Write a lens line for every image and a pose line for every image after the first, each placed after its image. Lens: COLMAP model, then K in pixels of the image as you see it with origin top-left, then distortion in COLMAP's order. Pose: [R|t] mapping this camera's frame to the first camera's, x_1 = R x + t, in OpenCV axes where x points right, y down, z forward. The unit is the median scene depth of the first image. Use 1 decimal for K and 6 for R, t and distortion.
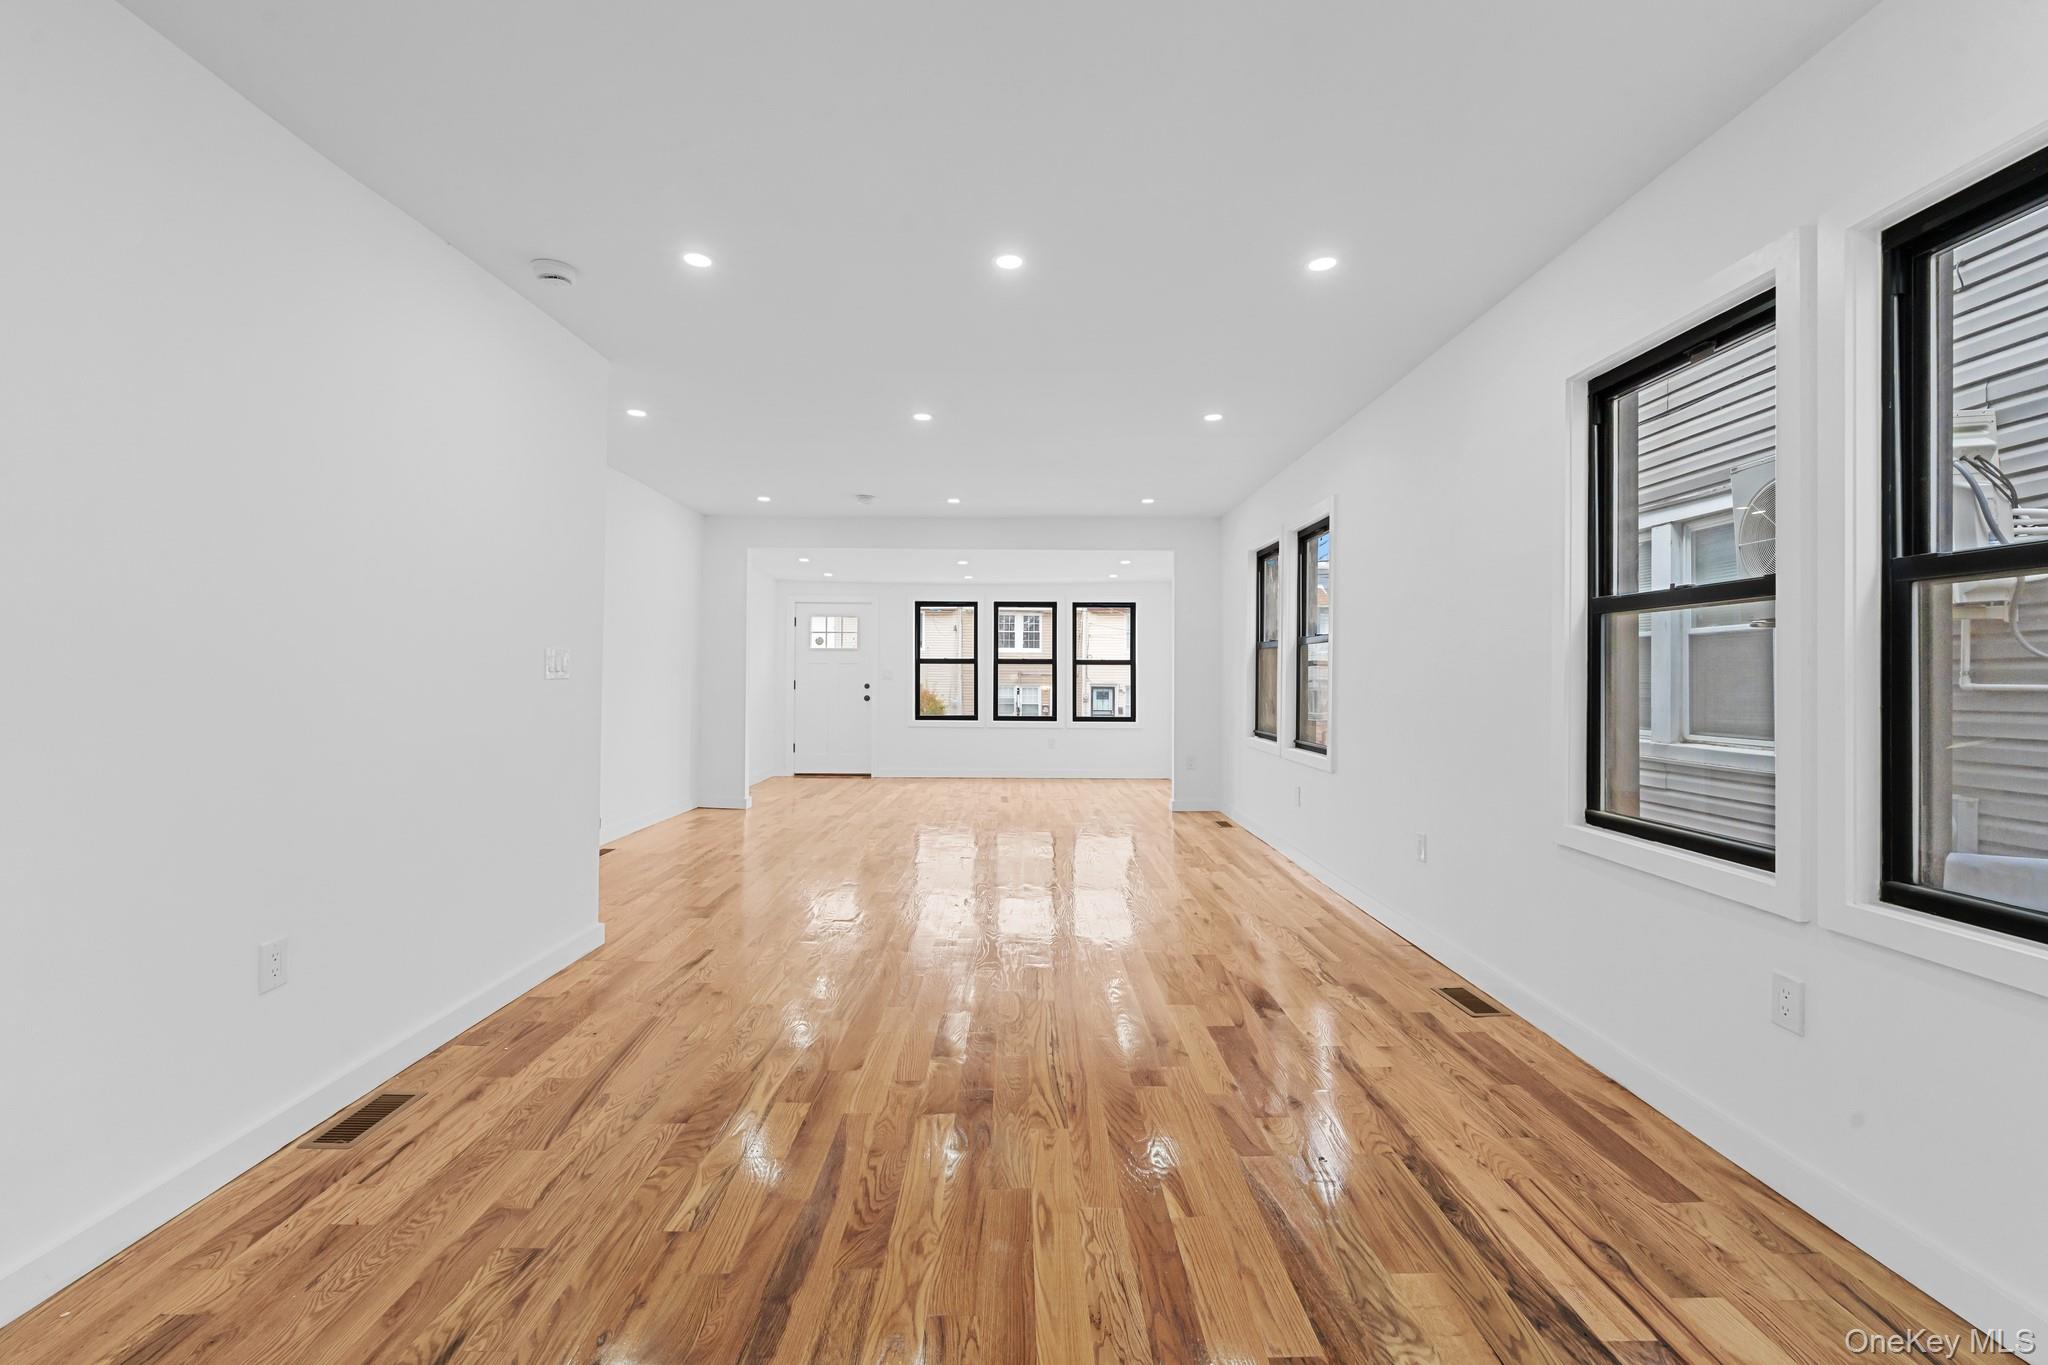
lens RADIAL K [[829.2, 0, 1018.3], [0, 829.2, 674.1], [0, 0, 1]] dist [-0.001258, -0.000634]
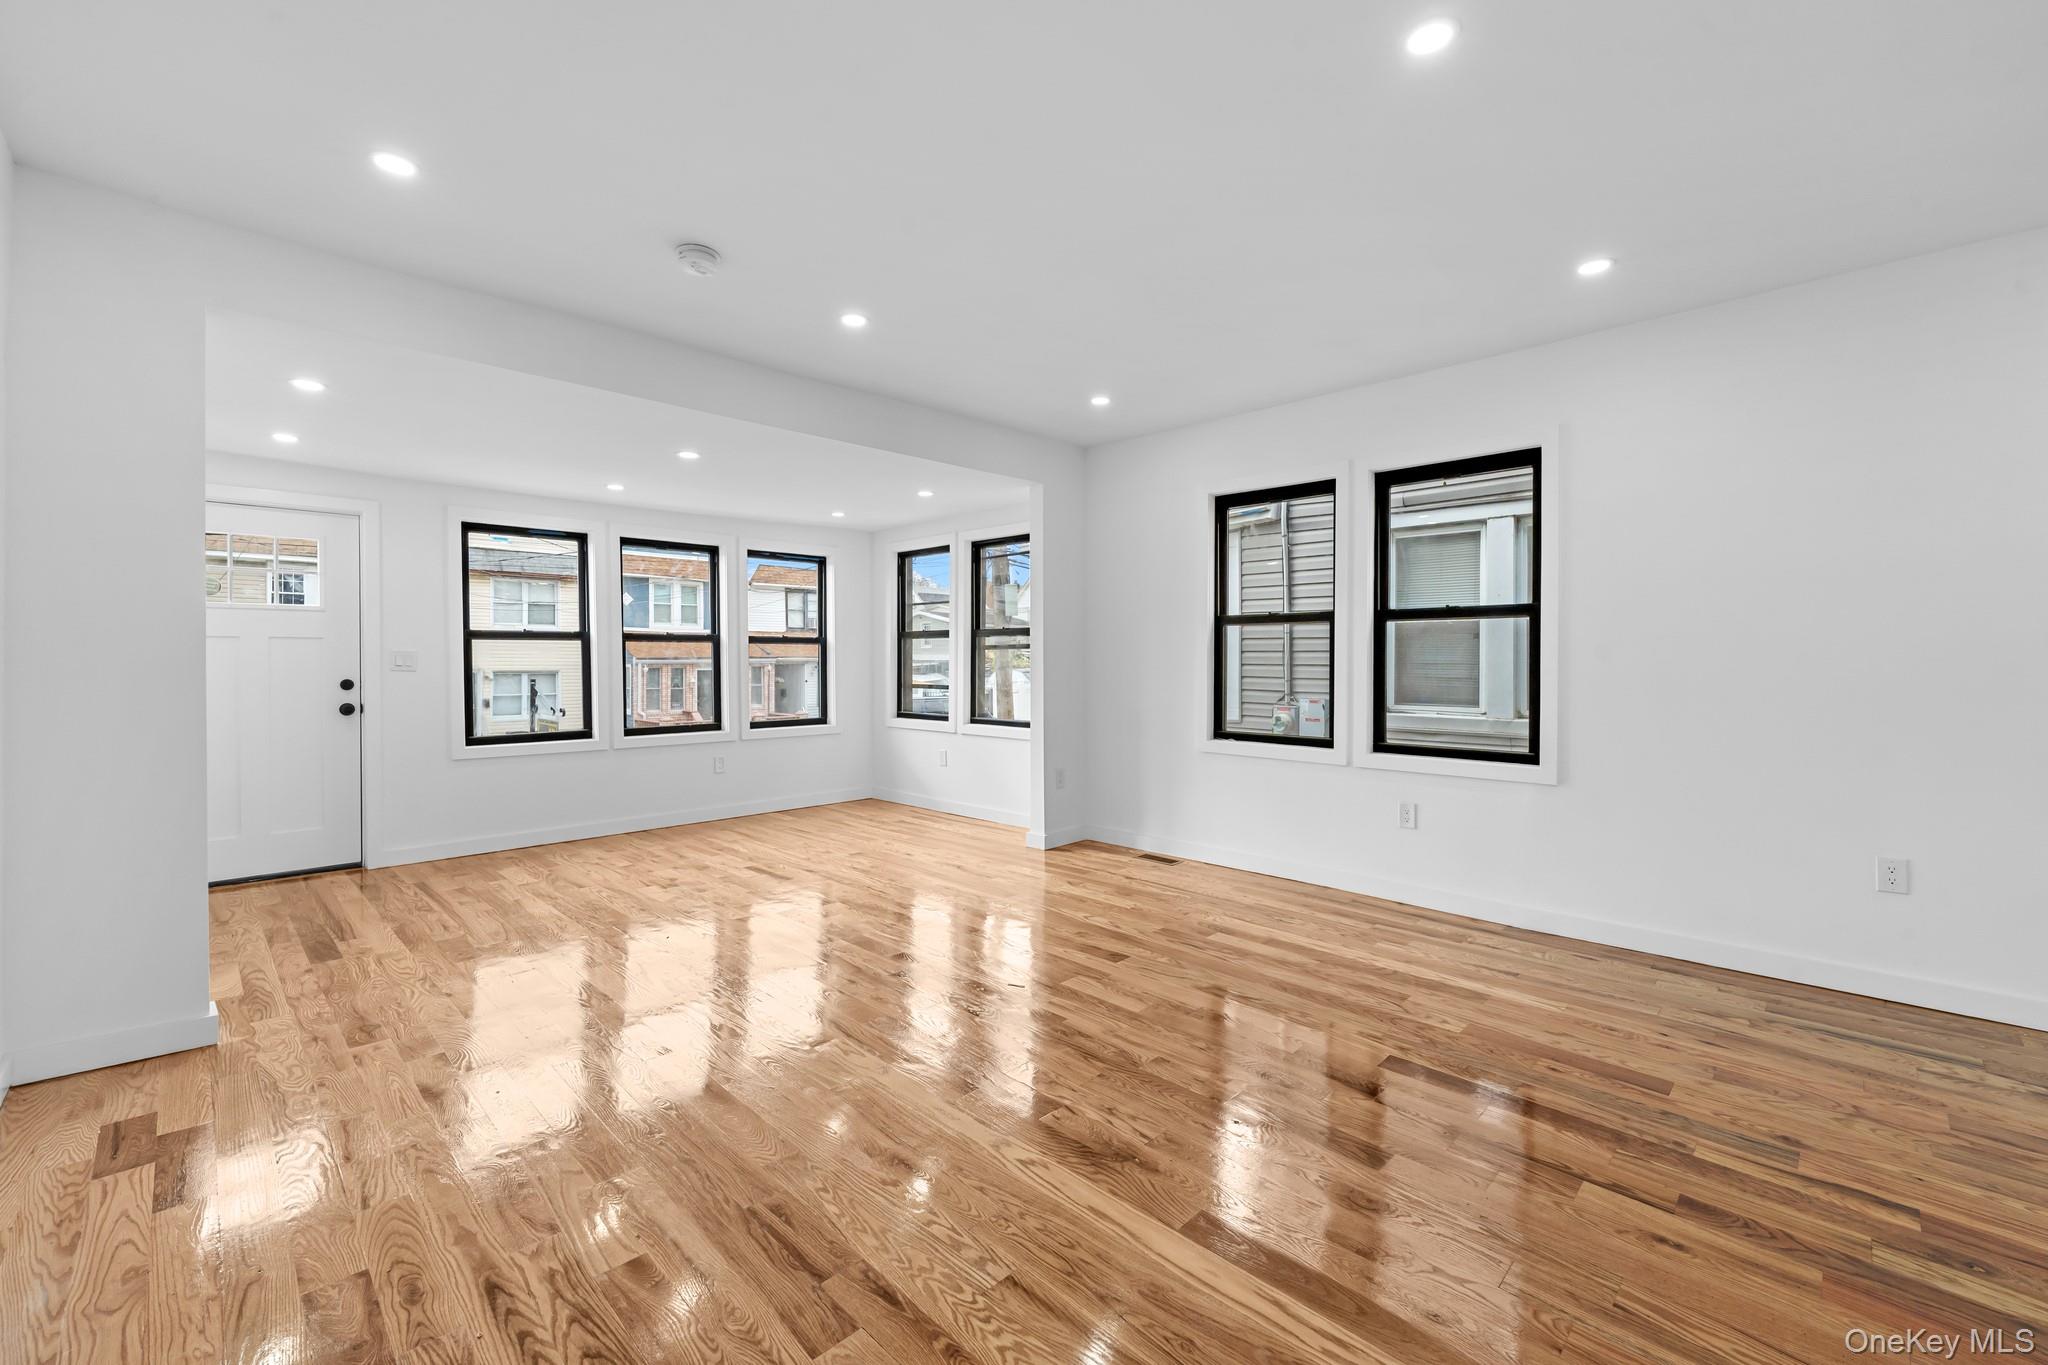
lens RADIAL K [[829.2, 0, 1018.3], [0, 829.2, 674.1], [0, 0, 1]] dist [-0.001258, -0.000634]
pose [[0.713861, -0.018722, 0.700037, -0.242919], [0.002282, 0.999699, 0.024410, -0.002767], [-0.700284, -0.015827, 0.713689, 0.378488]]
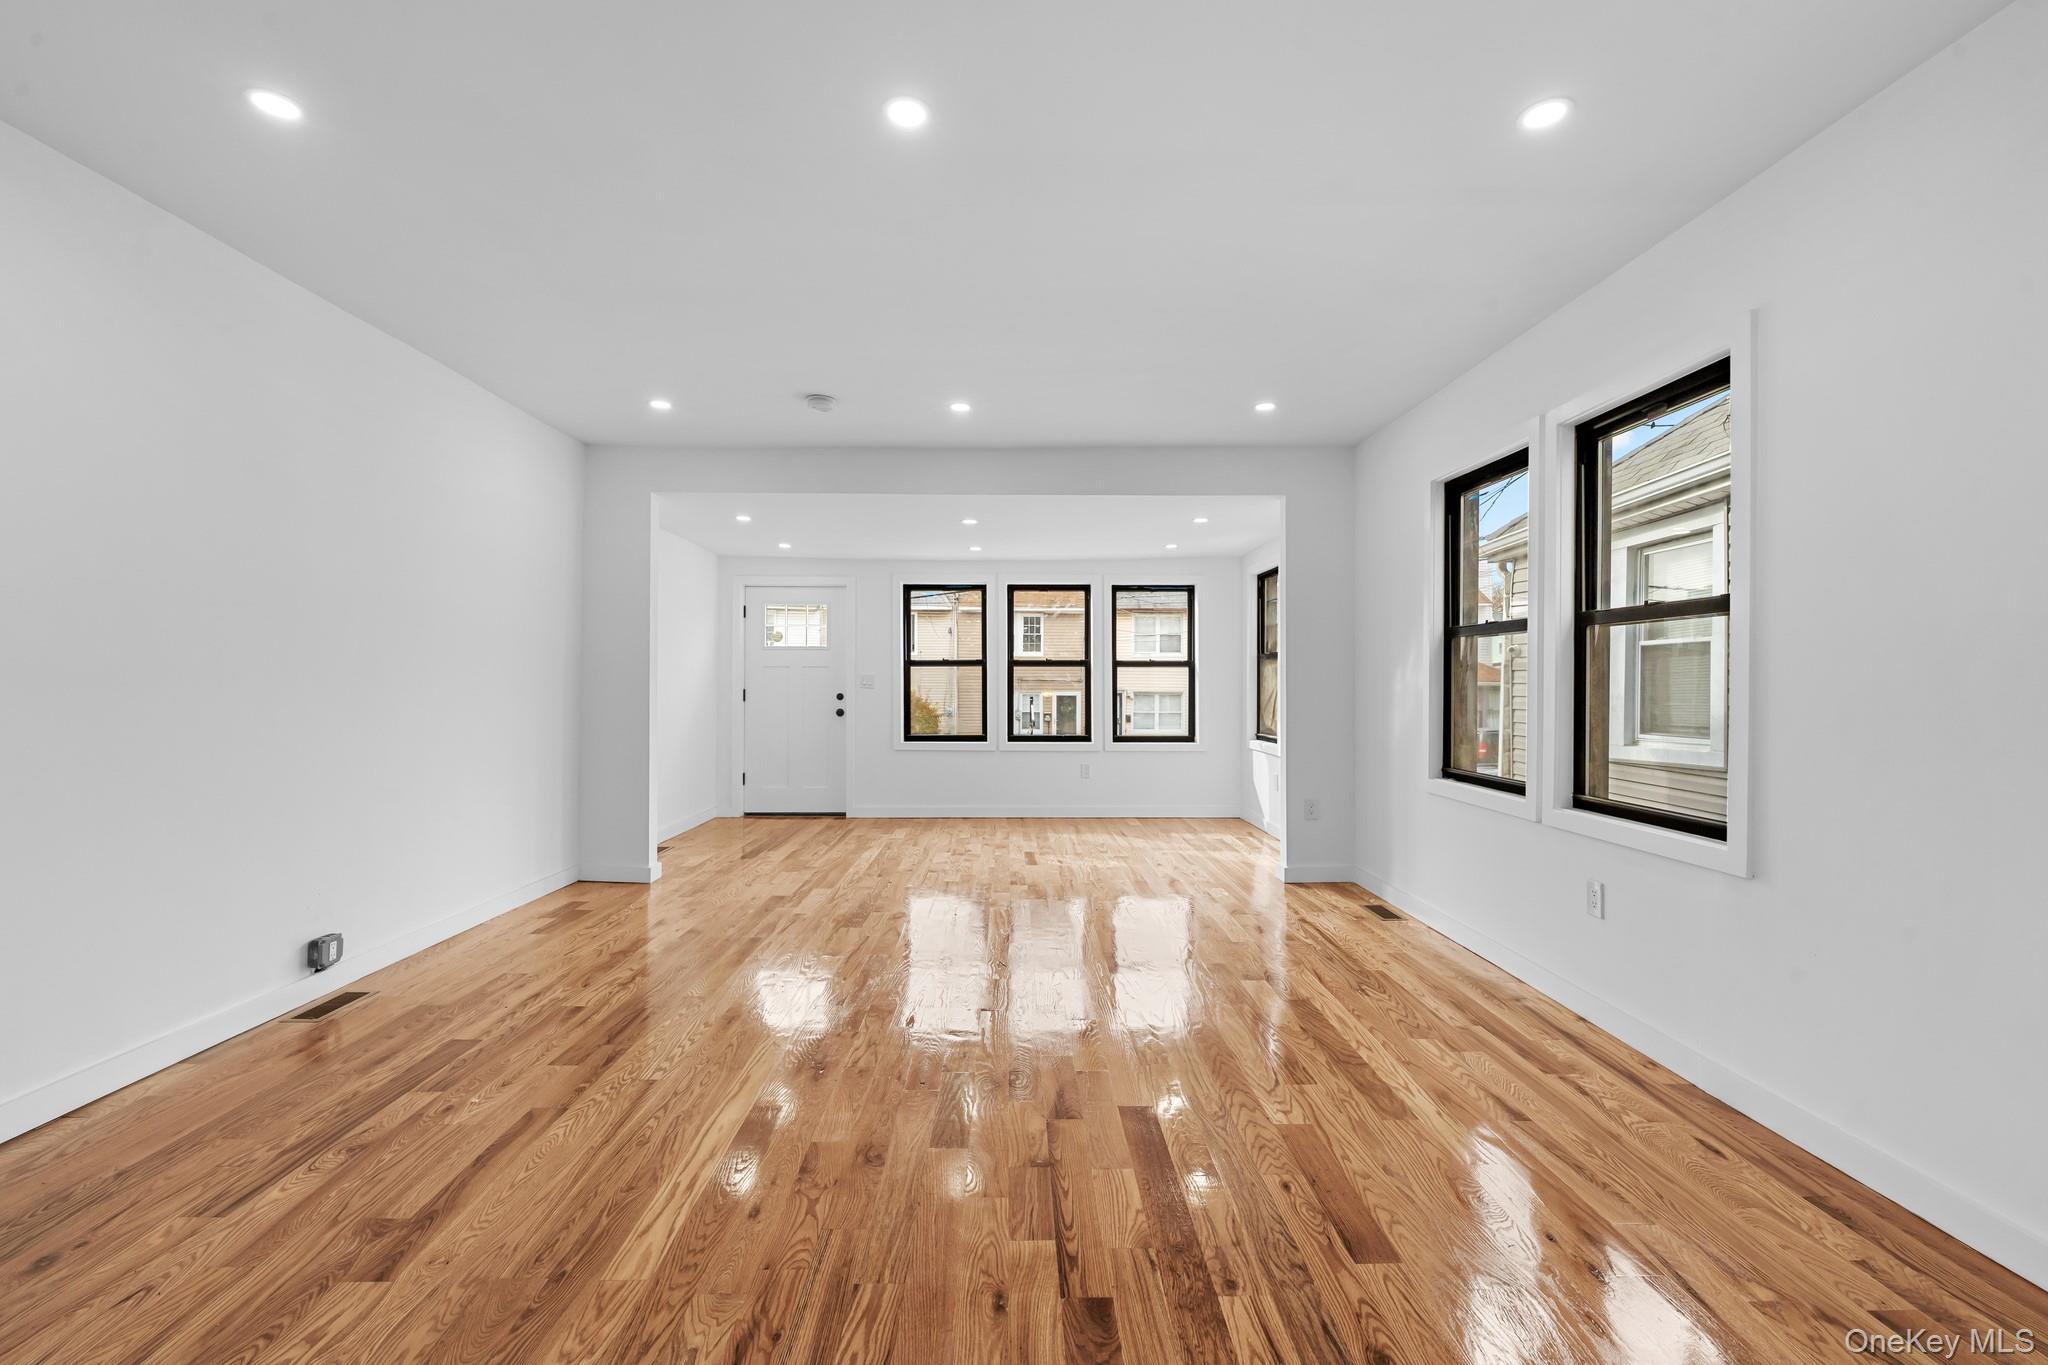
lens RADIAL K [[829.2, 0, 1018.3], [0, 829.2, 674.1], [0, 0, 1]] dist [-0.001258, -0.000634]
pose [[0.999953, -0.004276, 0.008752, -0.026818], [0.004334, 0.999968, -0.006674, -0.000323], [-0.008723, 0.006712, 0.999939, 0.244346]]
